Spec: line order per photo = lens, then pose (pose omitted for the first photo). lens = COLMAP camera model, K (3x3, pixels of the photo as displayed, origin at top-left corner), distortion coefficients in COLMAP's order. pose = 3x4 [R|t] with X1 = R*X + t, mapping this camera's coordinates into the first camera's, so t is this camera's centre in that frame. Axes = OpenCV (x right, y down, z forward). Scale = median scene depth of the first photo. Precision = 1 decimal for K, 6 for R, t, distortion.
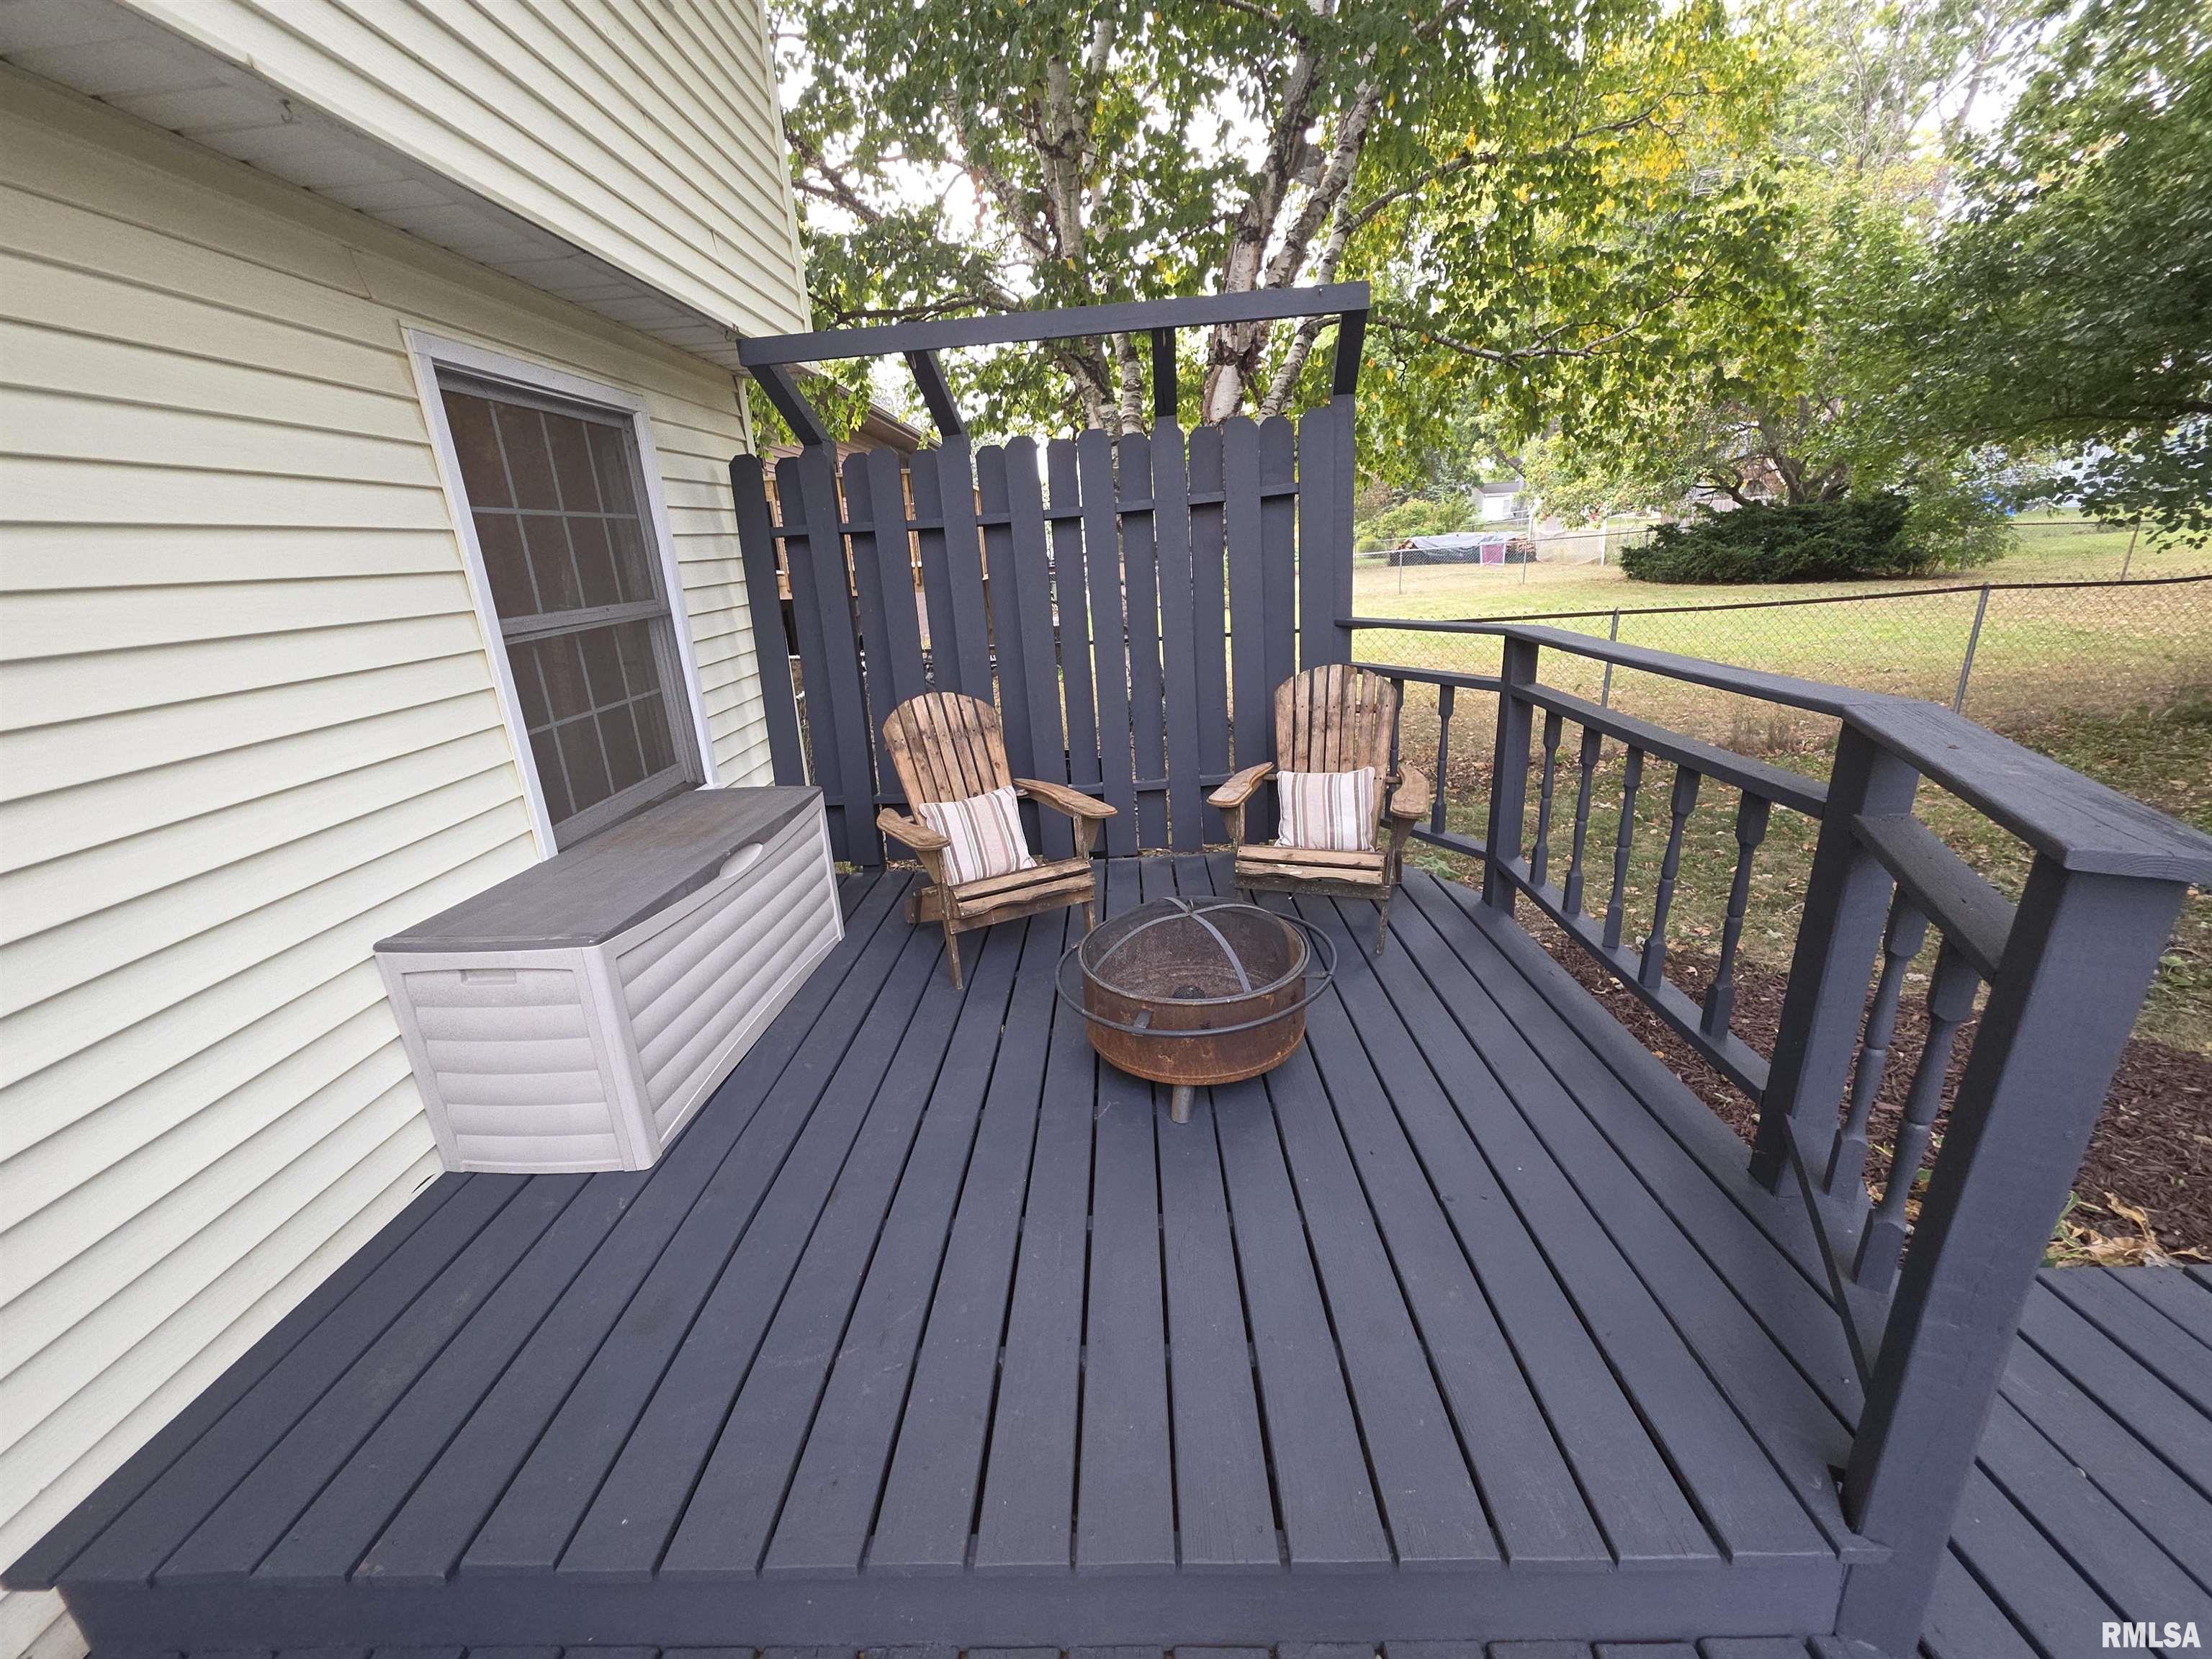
lens RADIAL K [[887.3, 0, 1108.0], [0, 887.3, 837.4], [0, 0, 1]] dist [0.006184, -0.000201]
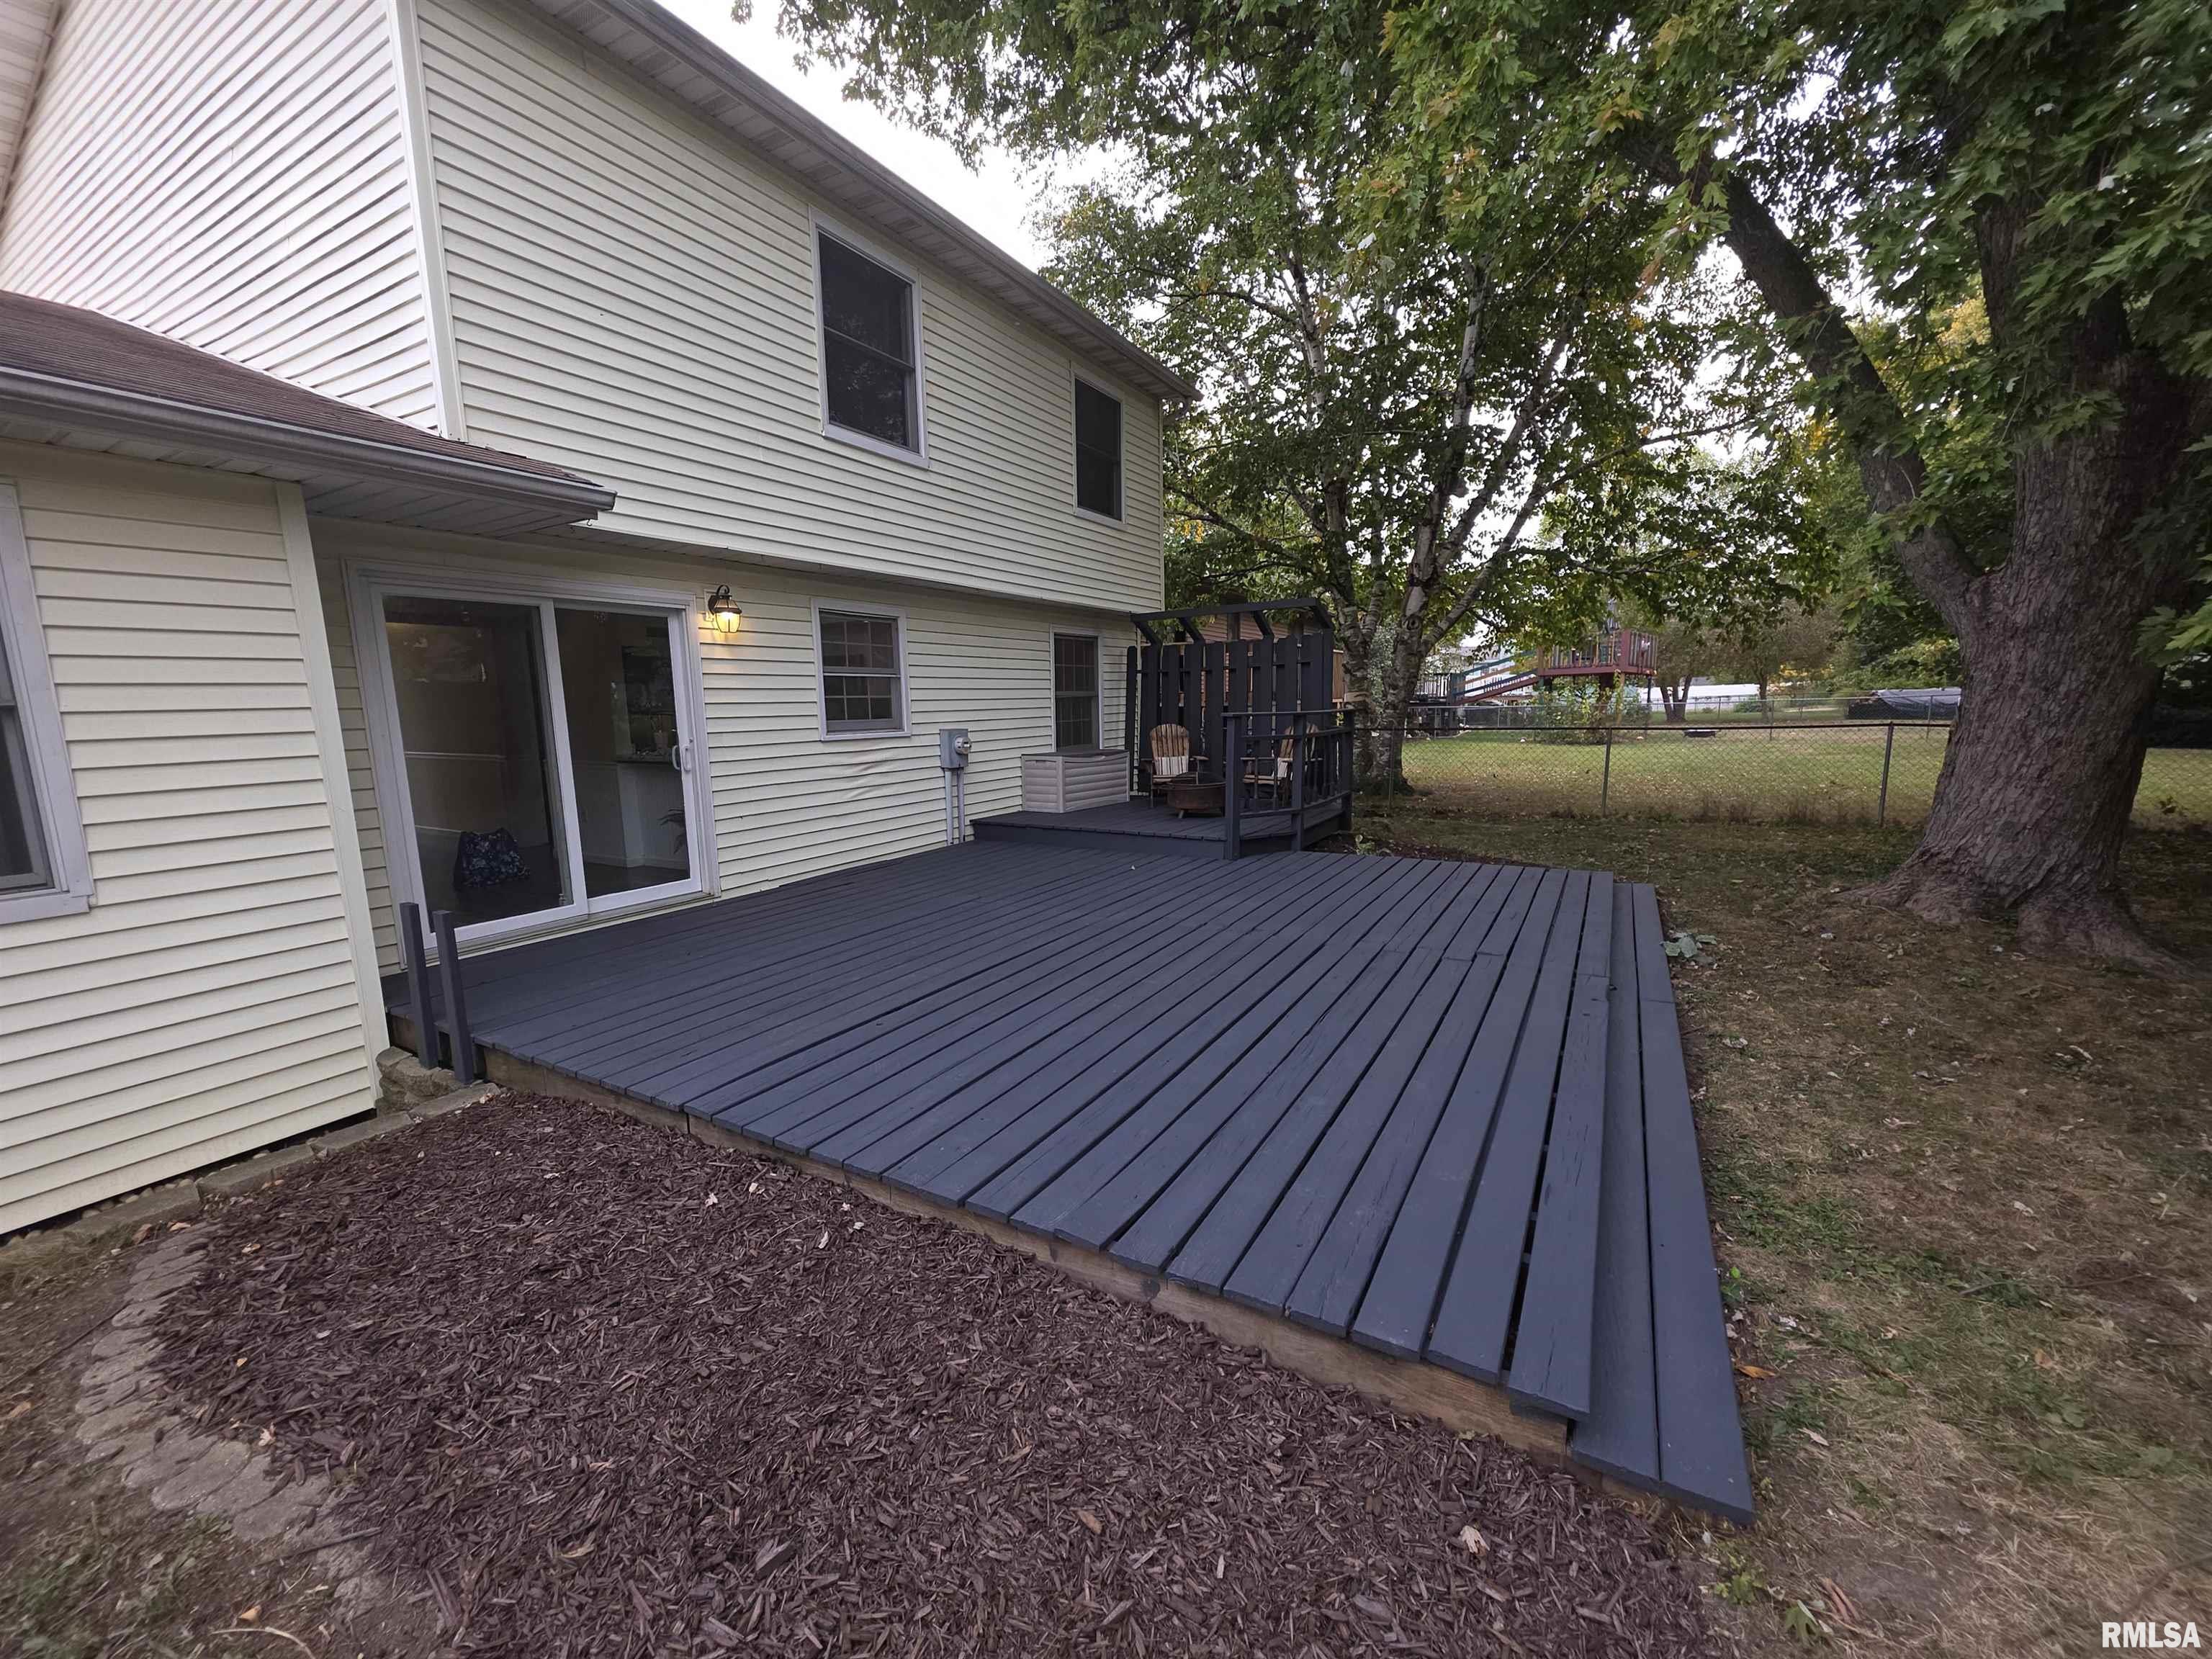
lens RADIAL K [[882.5, 0, 1110.7], [0, 882.5, 842.0], [0, 0, 1]] dist [0.006322, -0.000375]
pose [[0.874489, 0.112351, -0.471854, 0.483414], [-0.177311, 0.979522, -0.095384, 0.245259], [0.451475, 0.167077, 0.876502, -0.733998]]
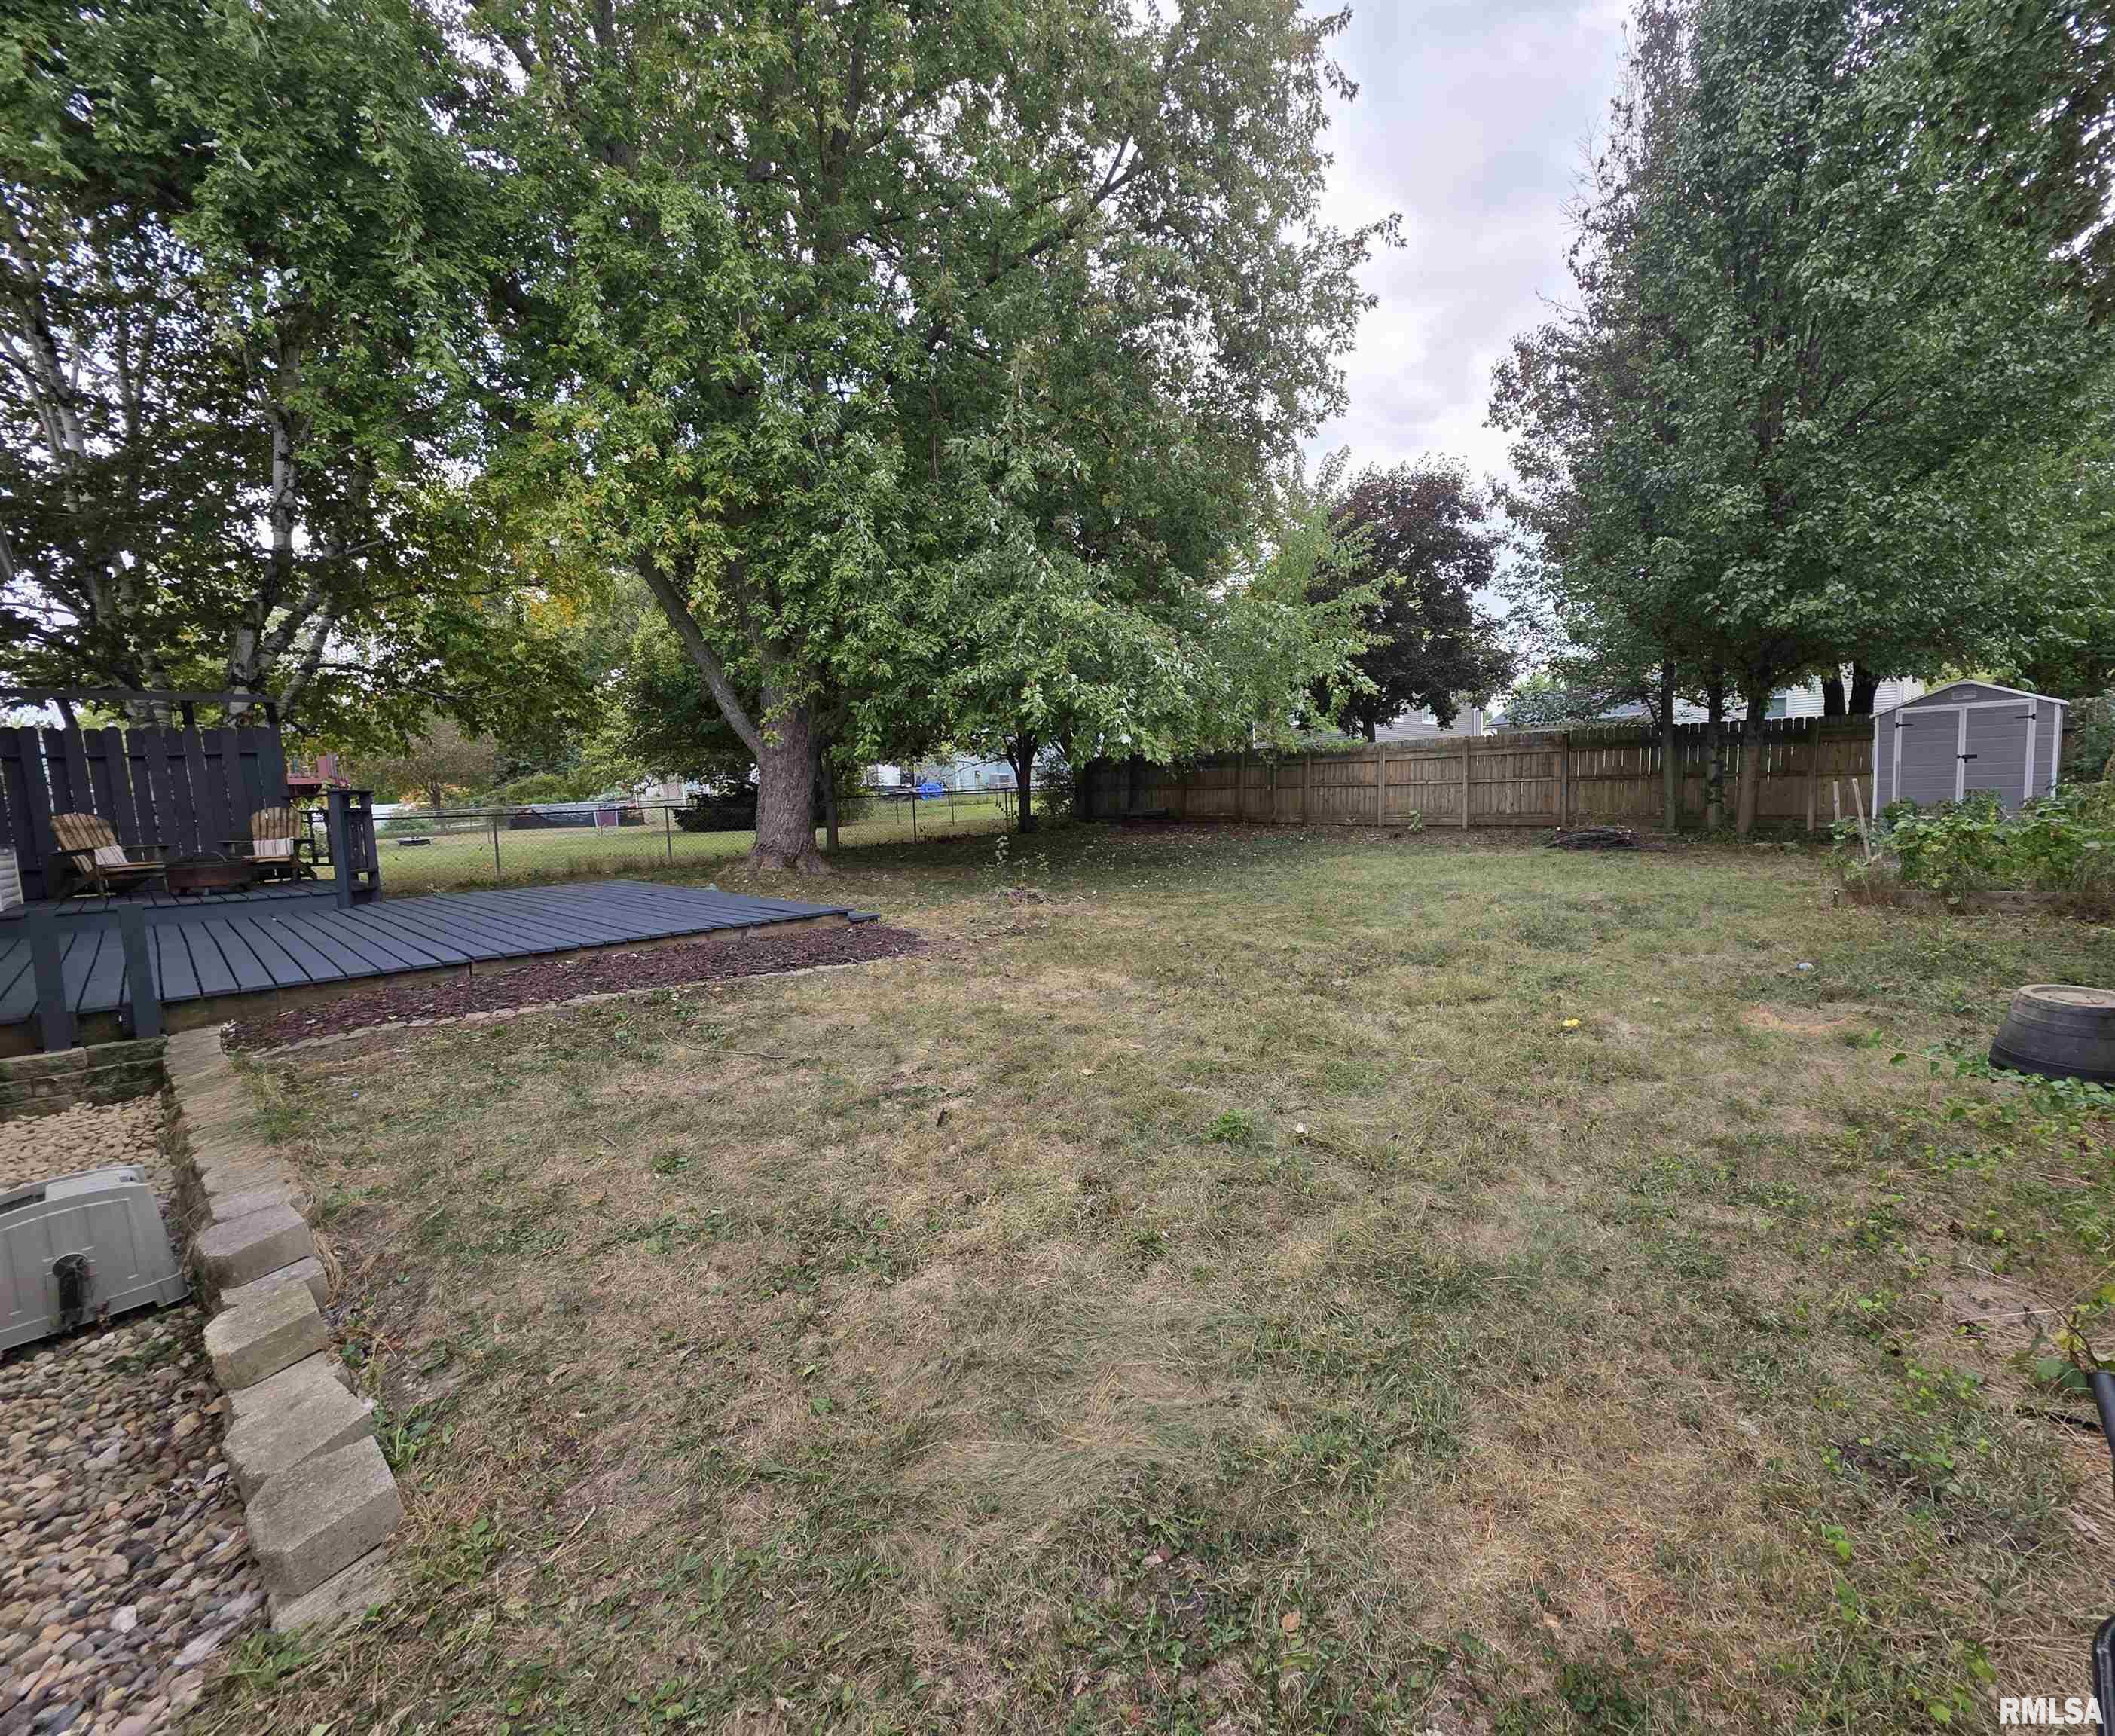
lens RADIAL K [[932.9, 0, 1145.7], [0, 932.9, 880.2], [0, 0, 1]] dist [0.002072, 0.000555]
pose [[0.668472, -0.043990, 0.742435, -0.061595], [0.231590, 0.960931, -0.151583, 0.544193], [-0.706761, 0.273269, 0.652543, -1.389042]]
